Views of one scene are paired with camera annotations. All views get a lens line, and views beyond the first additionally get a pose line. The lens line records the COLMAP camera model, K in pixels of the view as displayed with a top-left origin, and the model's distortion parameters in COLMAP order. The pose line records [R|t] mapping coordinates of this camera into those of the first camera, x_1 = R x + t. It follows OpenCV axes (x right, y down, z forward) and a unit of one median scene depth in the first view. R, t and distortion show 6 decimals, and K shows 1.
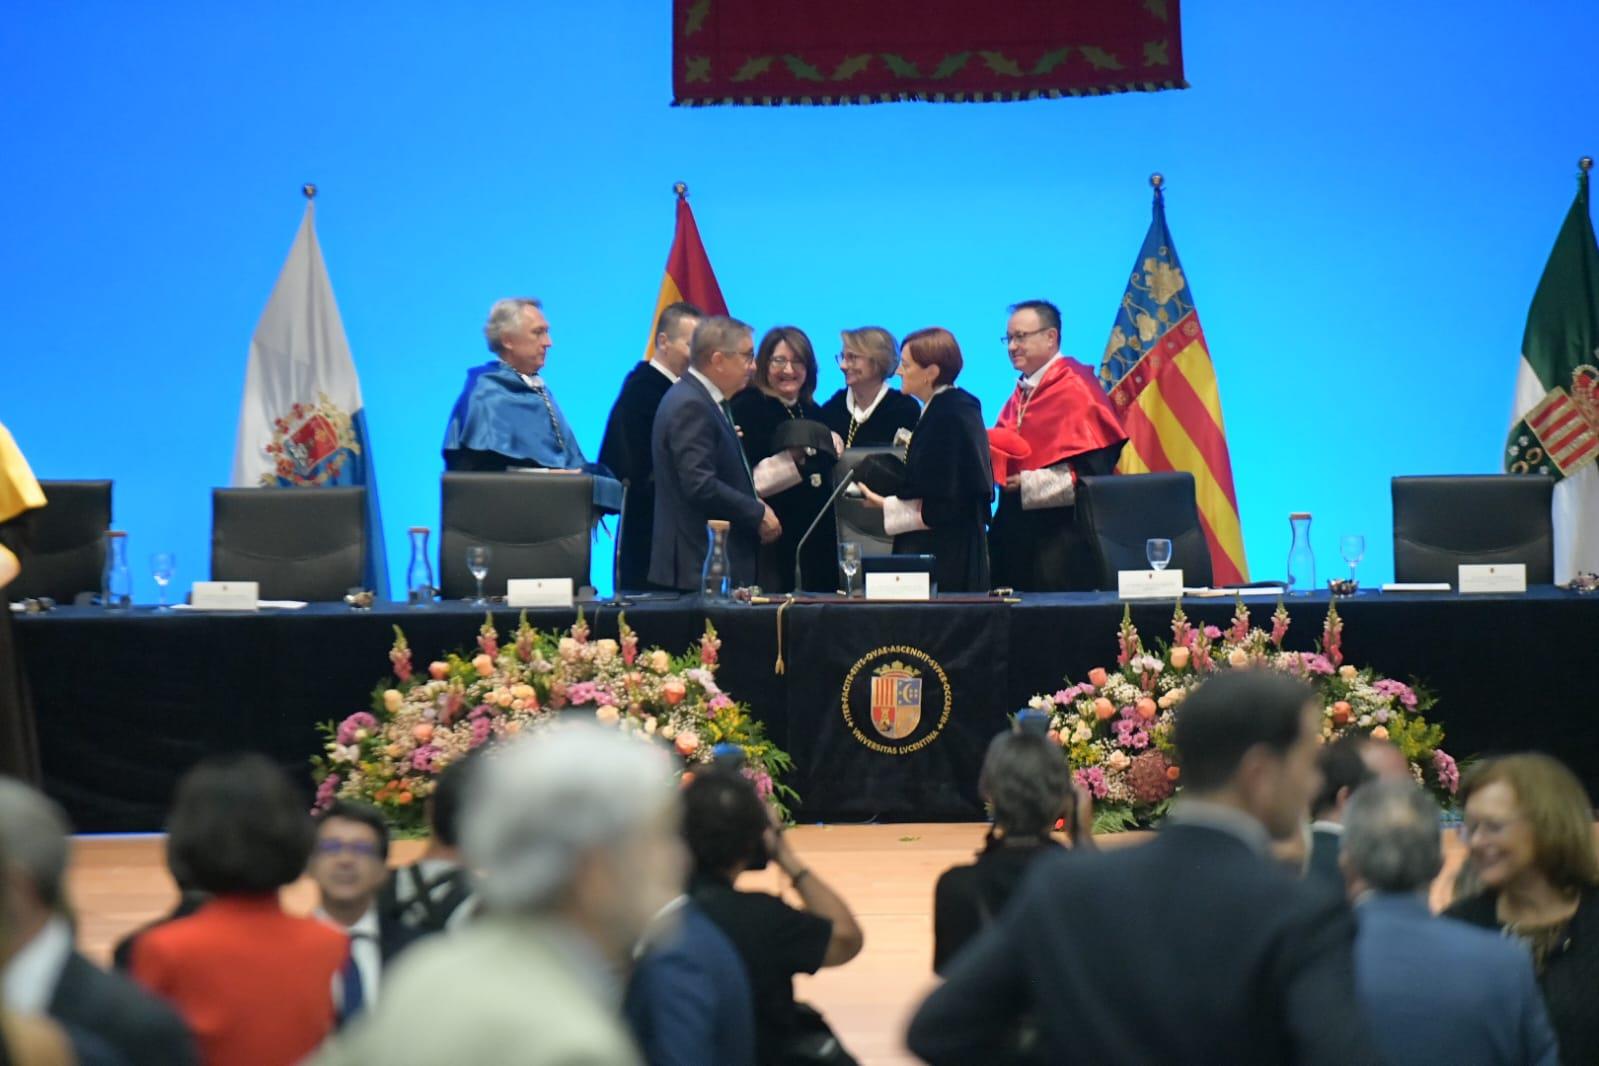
lens RADIAL K [[7715.3, 0, 799.5], [0, 7715.3, 533.0], [0, 0, 1]] dist [1.744787, 6.847938]
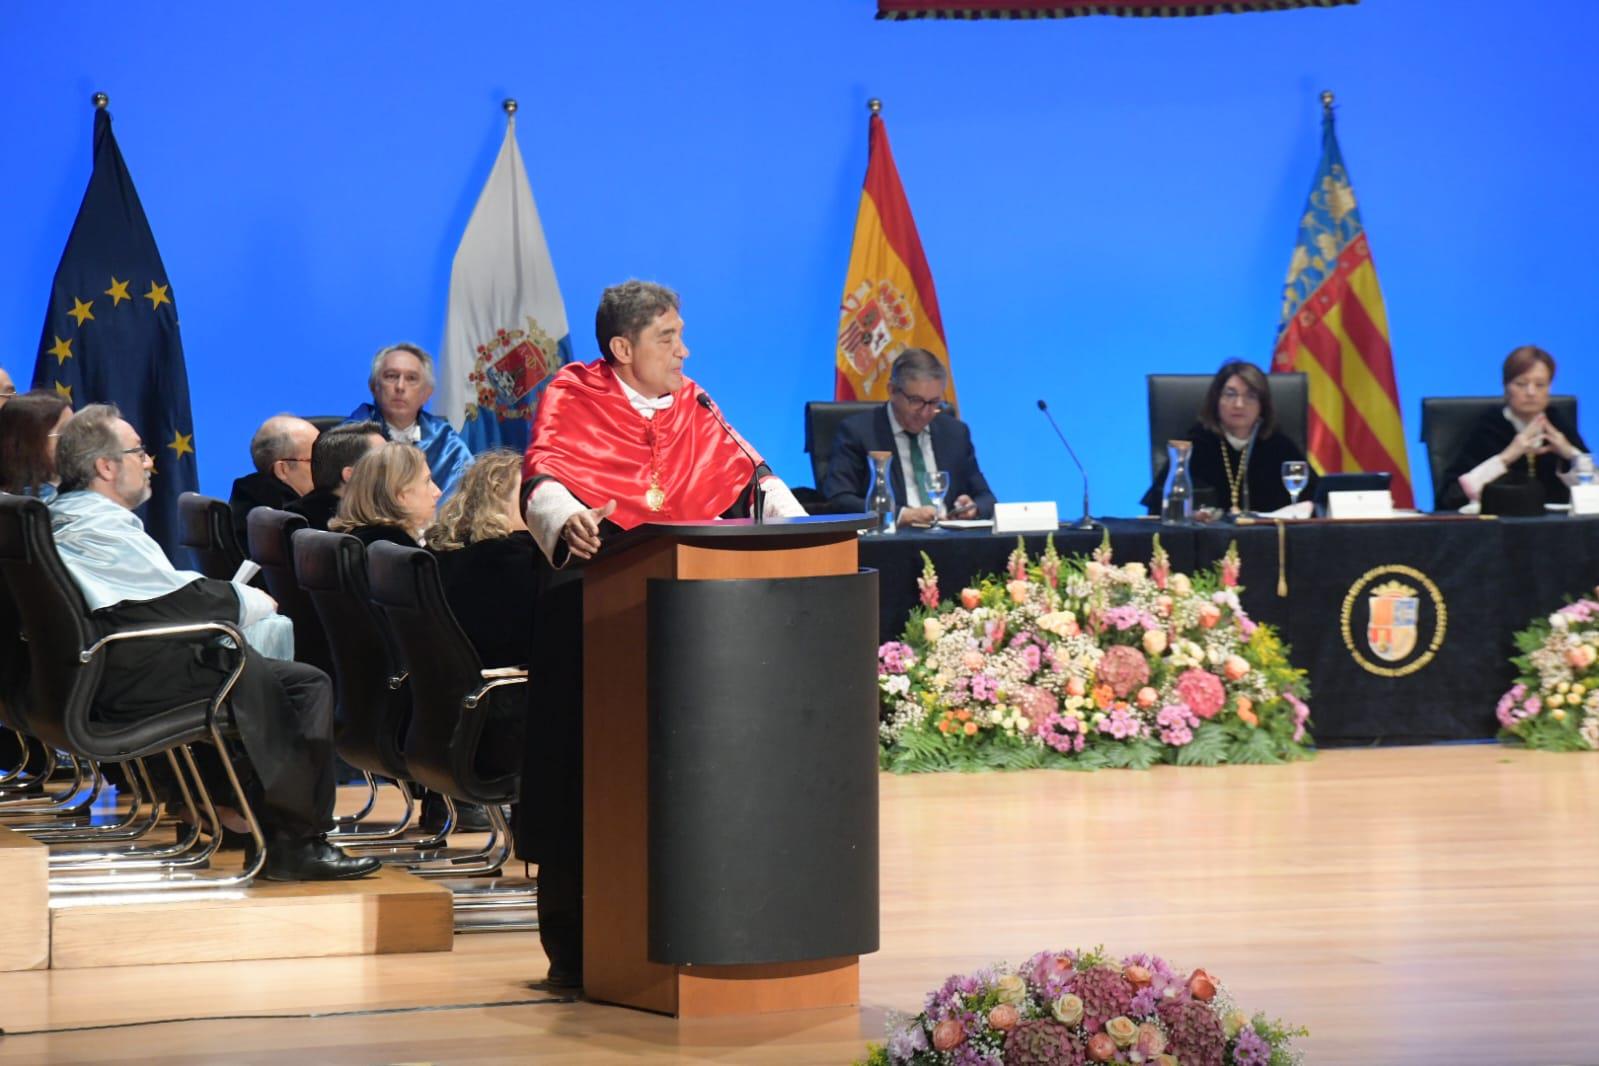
lens RADIAL K [[7715.3, 0, 799.5], [0, 7715.3, 533.0], [0, 0, 1]] dist [1.744787, 6.847938]
pose [[0.908581, -0.013728, 0.417482, -0.466504], [0.014286, 0.999896, 0.001788, 0.007713], [-0.417463, 0.004339, 0.908683, 0.136883]]
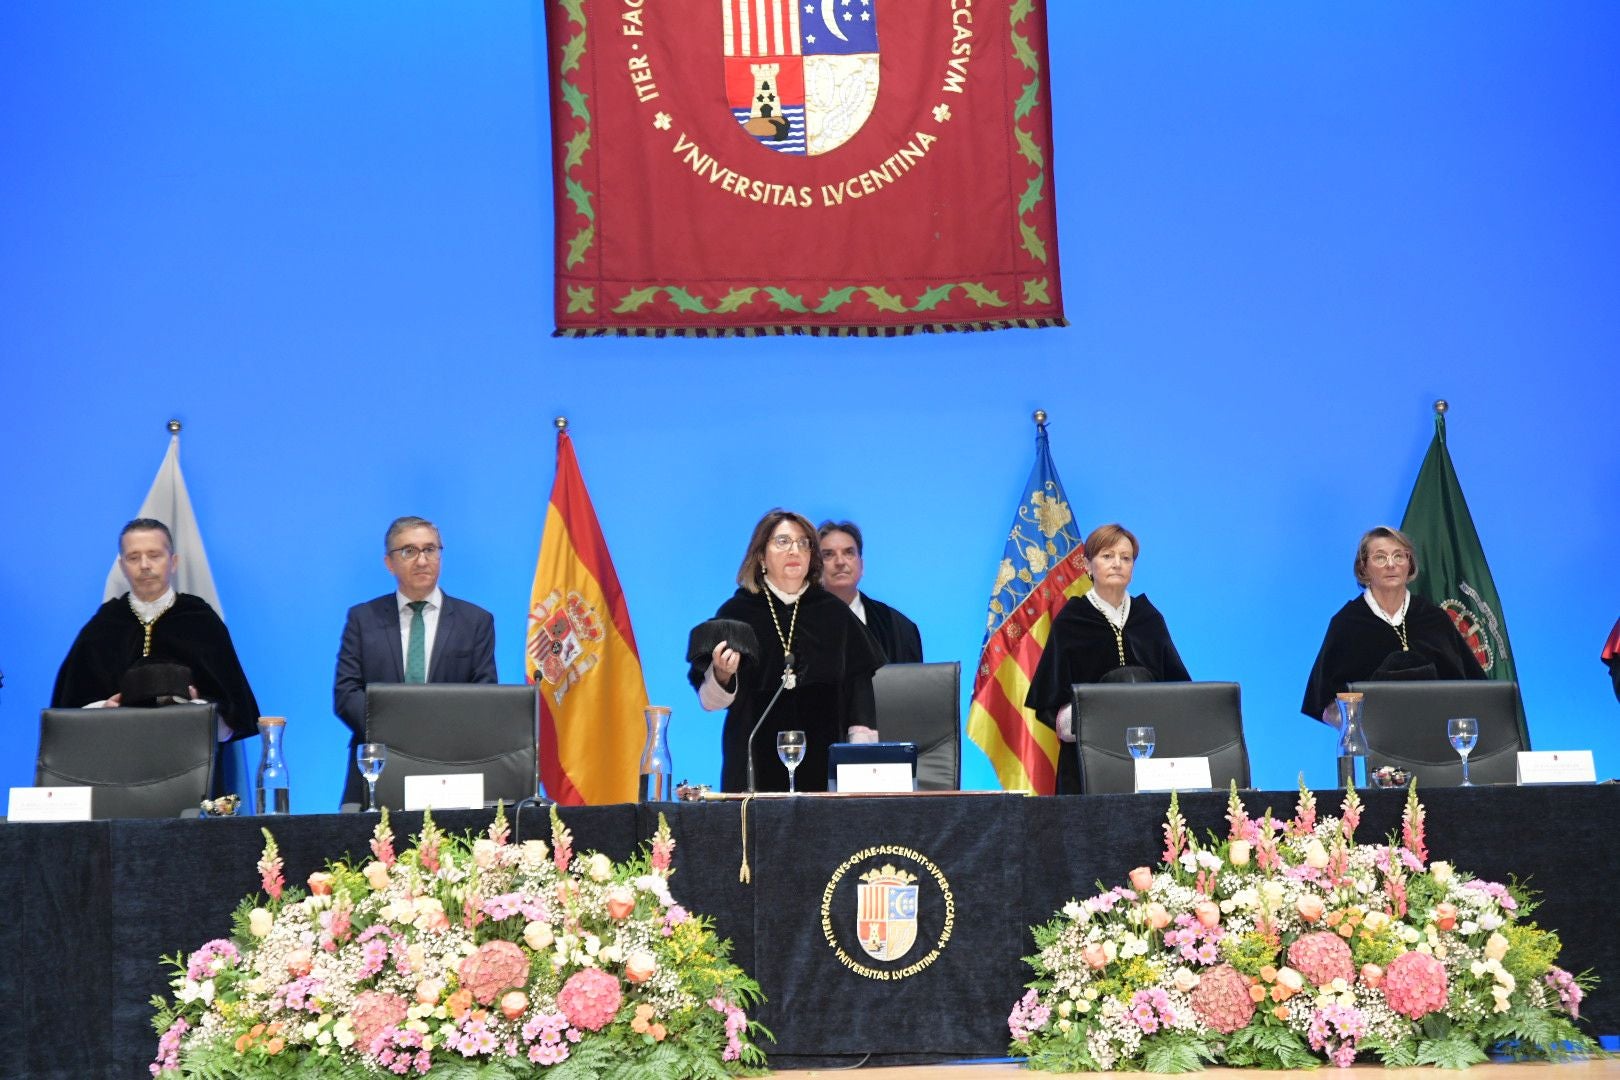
lens RADIAL K [[2875.6, 0, 812.8], [0, 2875.6, 575.5], [0, 0, 1]] dist [0.217737, 0.034775]
pose [[0.989705, 0.004675, 0.143044, -0.039203], [0.015545, 0.990042, -0.139913, 0.028897], [-0.142274, 0.140697, 0.979777, 0.696971]]
